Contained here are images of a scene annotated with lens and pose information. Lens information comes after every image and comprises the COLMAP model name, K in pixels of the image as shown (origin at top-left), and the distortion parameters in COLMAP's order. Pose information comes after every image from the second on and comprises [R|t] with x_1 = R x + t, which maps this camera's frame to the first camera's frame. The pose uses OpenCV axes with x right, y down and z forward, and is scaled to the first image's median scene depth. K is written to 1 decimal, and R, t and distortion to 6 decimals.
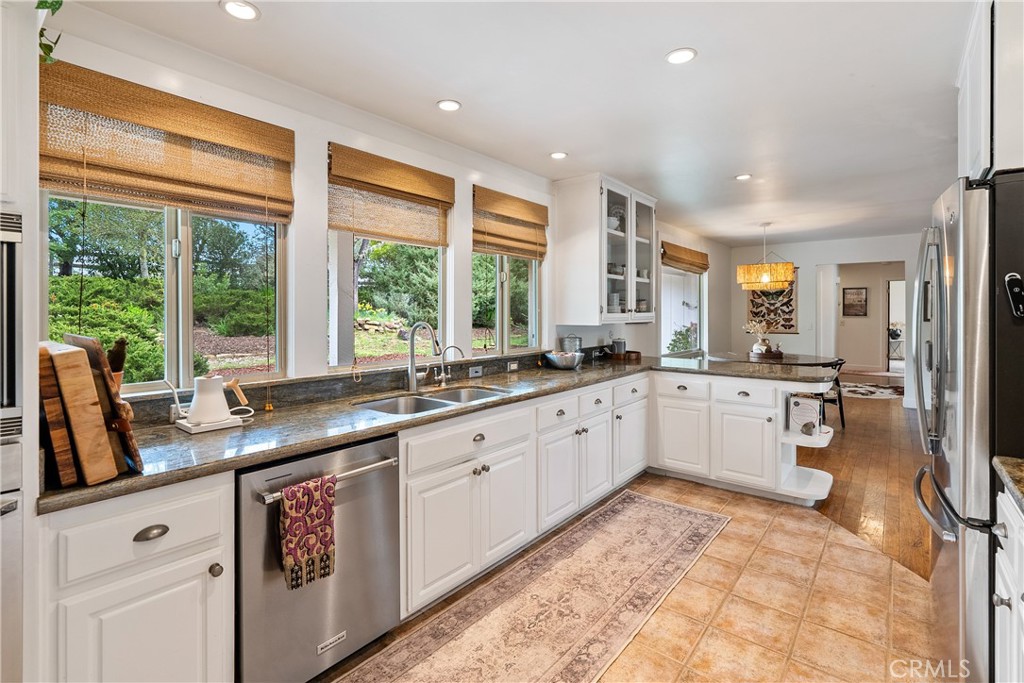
lens RADIAL K [[471.3, 0, 515.8], [0, 471.3, 312.9], [0, 0, 1]] dist [-0.003077, -0.000098]
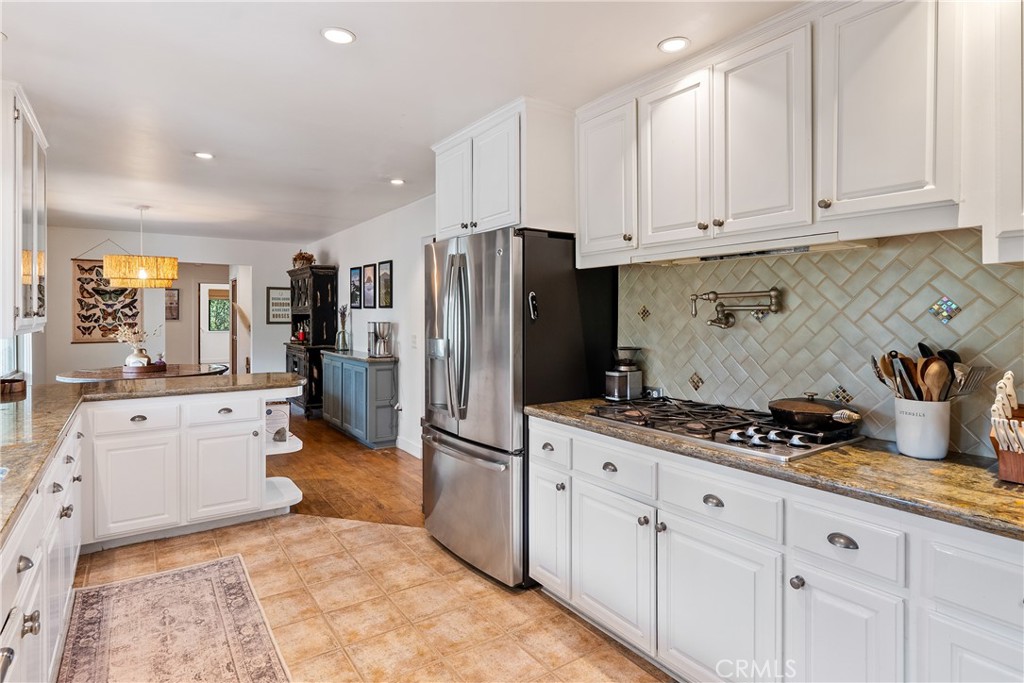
lens RADIAL K [[551.8, 0, 504.4], [0, 551.8, 318.5], [0, 0, 1]] dist [-0.003853, 0.000570]
pose [[0.291493, -0.006199, 0.956553, -0.376219], [0.002305, 0.999981, 0.005778, -0.001797], [-0.956570, 0.000520, 0.291502, 0.250605]]
